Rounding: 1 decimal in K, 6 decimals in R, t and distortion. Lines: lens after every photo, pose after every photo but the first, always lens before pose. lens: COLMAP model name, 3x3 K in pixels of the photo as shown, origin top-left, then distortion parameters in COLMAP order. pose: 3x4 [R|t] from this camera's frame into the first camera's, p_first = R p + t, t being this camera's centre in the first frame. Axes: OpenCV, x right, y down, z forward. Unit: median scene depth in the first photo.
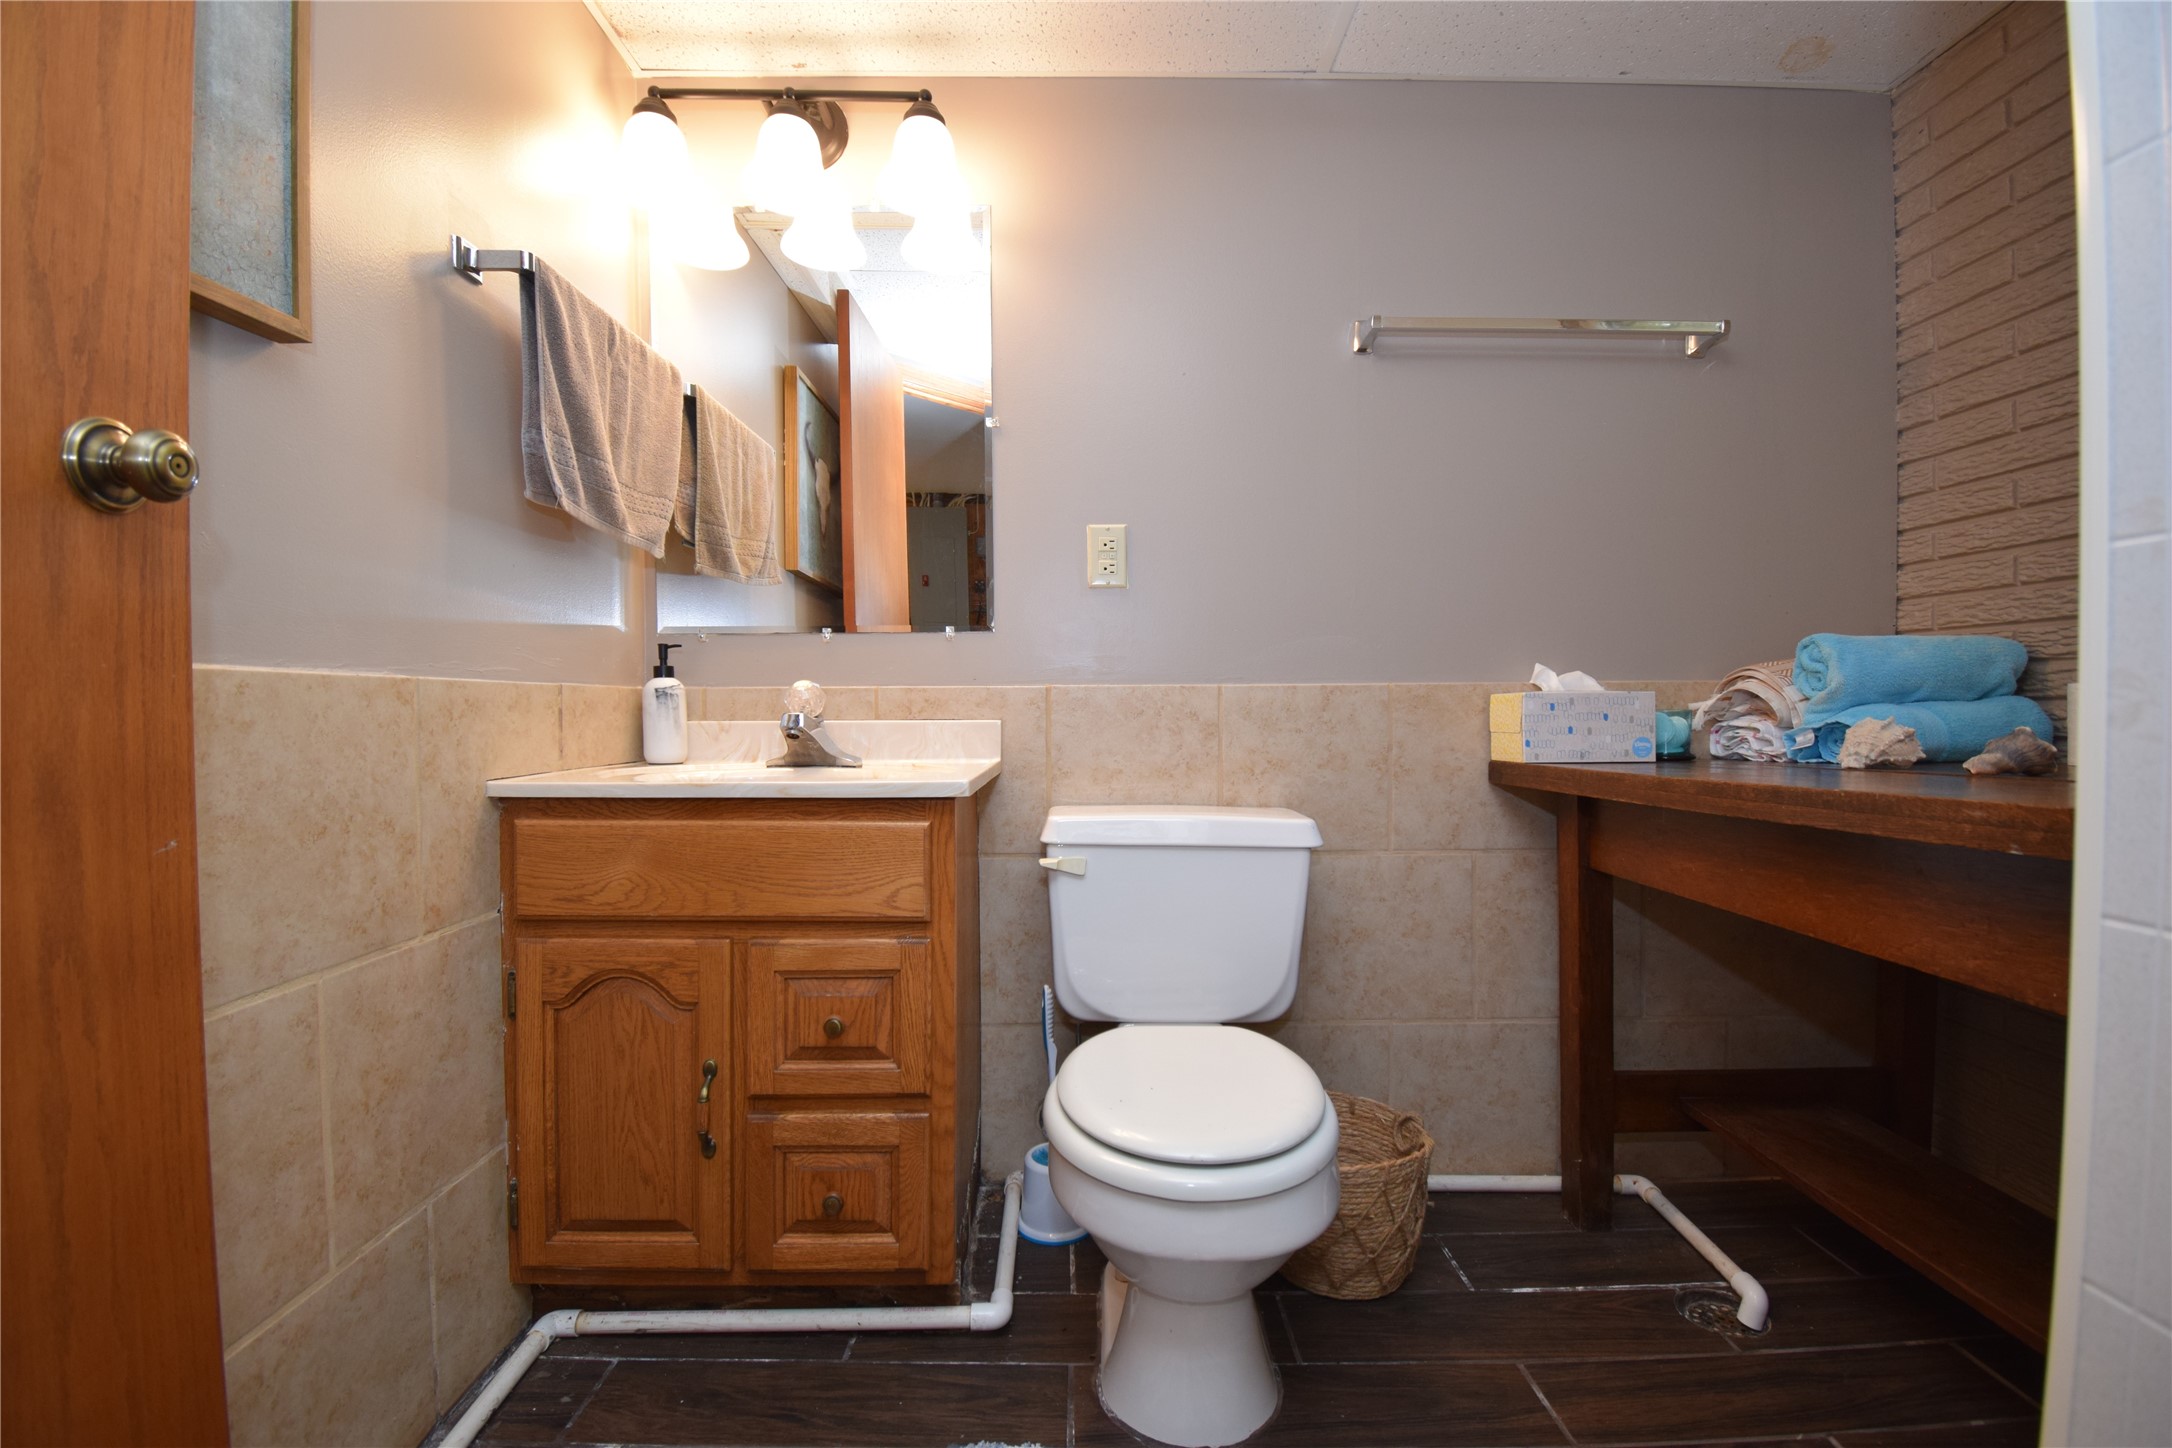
lens RADIAL K [[963.3, 0, 1086.6], [0, 963.3, 729.5], [0, 0, 1]] dist [0.011497, -0.019329]
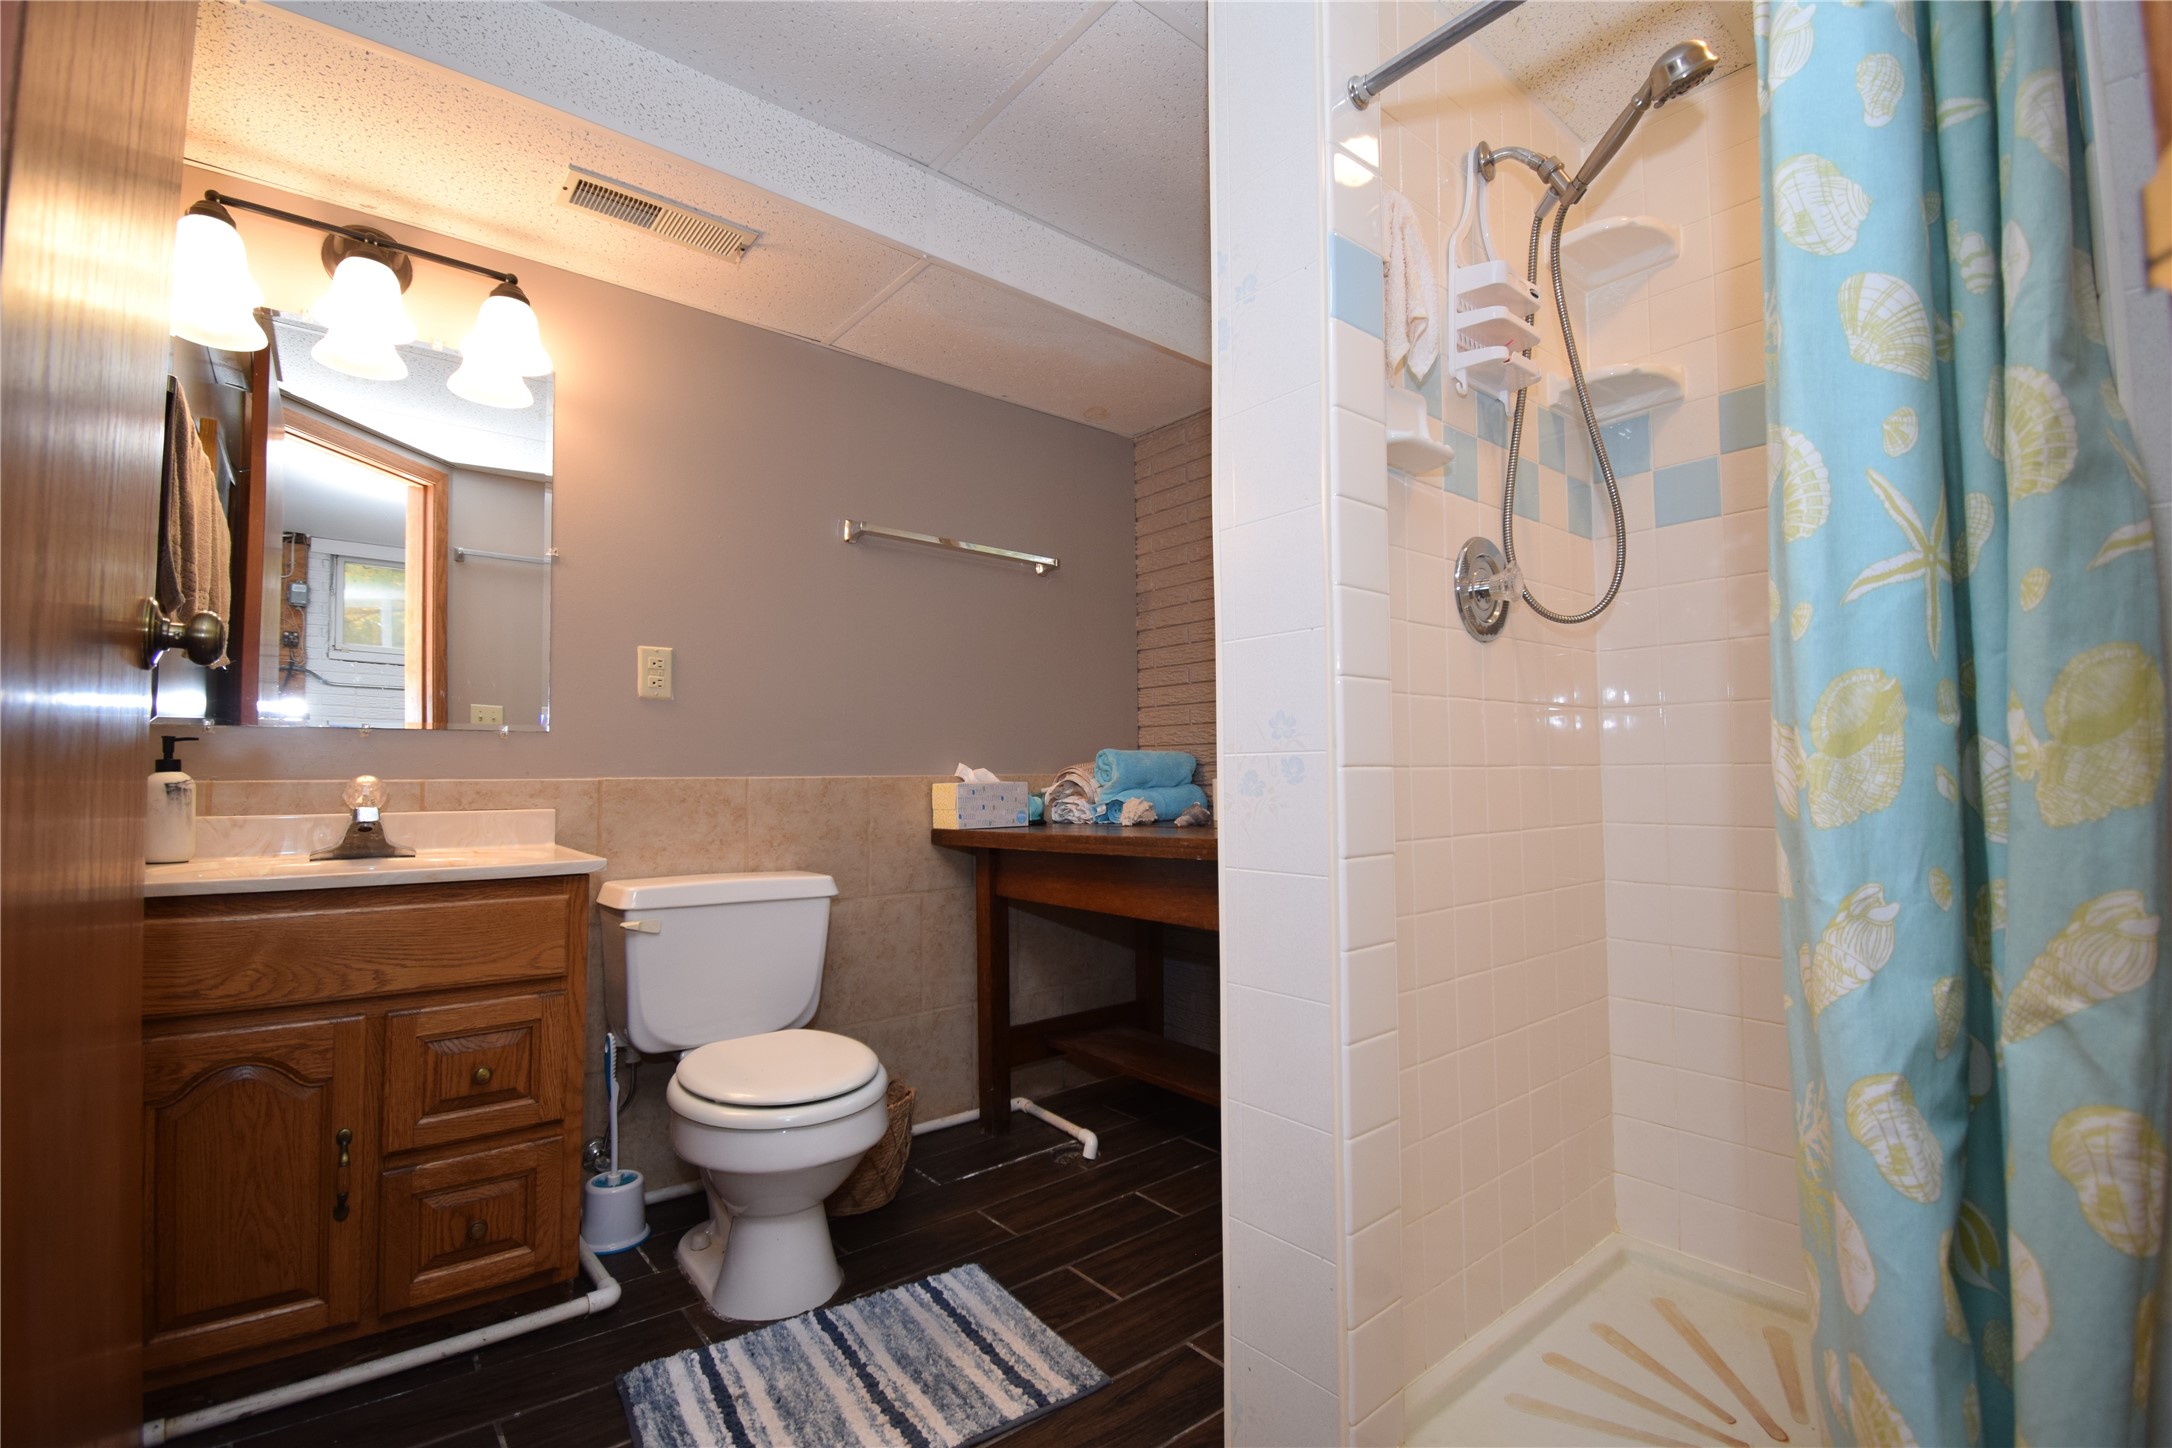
lens RADIAL K [[963.3, 0, 1087.9], [0, 963.3, 719.7], [0, 0, 1]] dist [0.011497, -0.019329]
pose [[0.782121, 0.034795, 0.622154, -0.355673], [0.017966, 0.996766, -0.078330, -0.016375], [-0.622867, 0.072441, 0.778967, -0.341563]]
